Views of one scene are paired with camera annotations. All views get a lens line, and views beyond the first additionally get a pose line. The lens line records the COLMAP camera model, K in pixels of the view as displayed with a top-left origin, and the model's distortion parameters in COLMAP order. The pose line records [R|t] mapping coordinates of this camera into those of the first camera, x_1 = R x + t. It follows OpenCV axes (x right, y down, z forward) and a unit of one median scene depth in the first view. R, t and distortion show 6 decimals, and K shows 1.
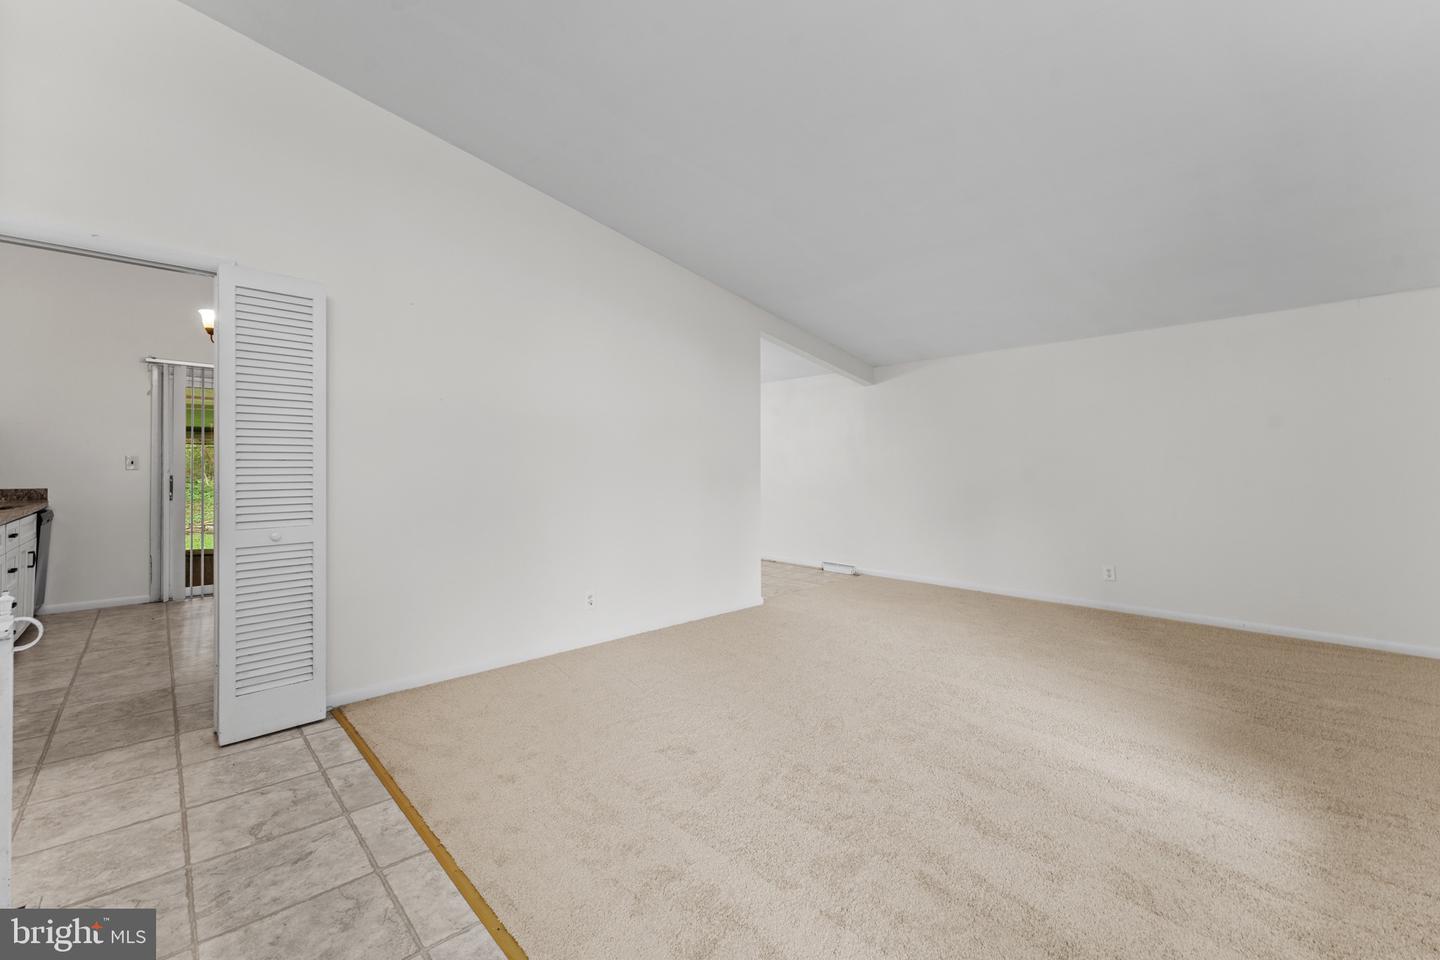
lens RADIAL K [[574.6, 0, 719.8], [0, 574.6, 476.4], [0, 0, 1]] dist [0.001271, -0.000439]
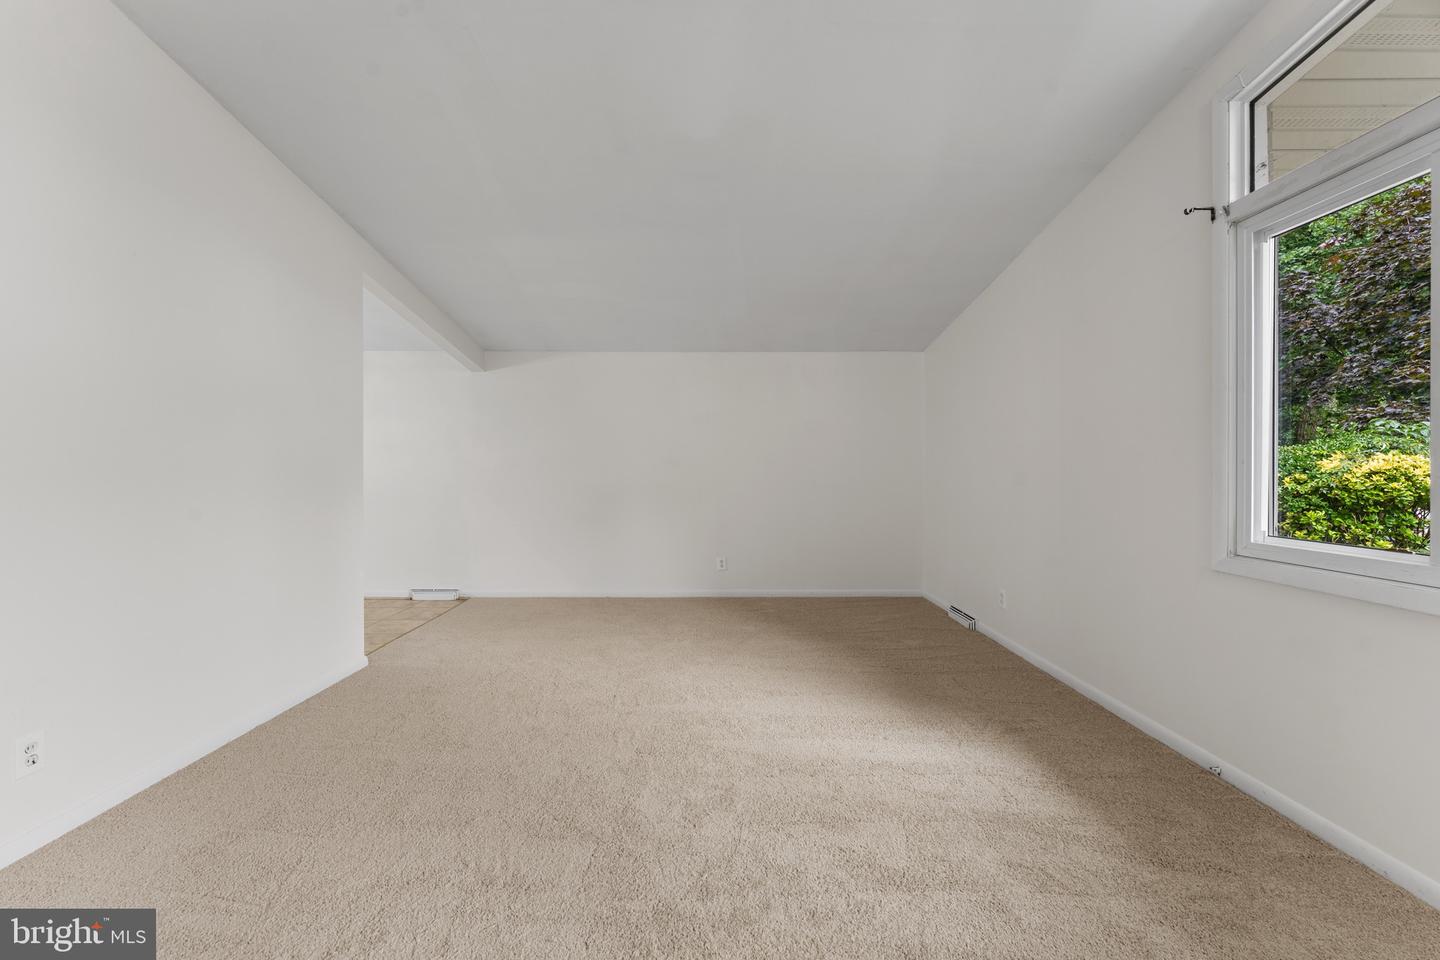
lens RADIAL K [[574.6, 0, 720.7], [0, 574.6, 478.2], [0, 0, 1]] dist [0.001271, -0.000439]
pose [[0.696464, -0.007734, 0.717550, -0.166230], [0.007911, 0.999964, 0.003100, -0.004456], [-0.717548, 0.003518, 0.696500, 0.274088]]
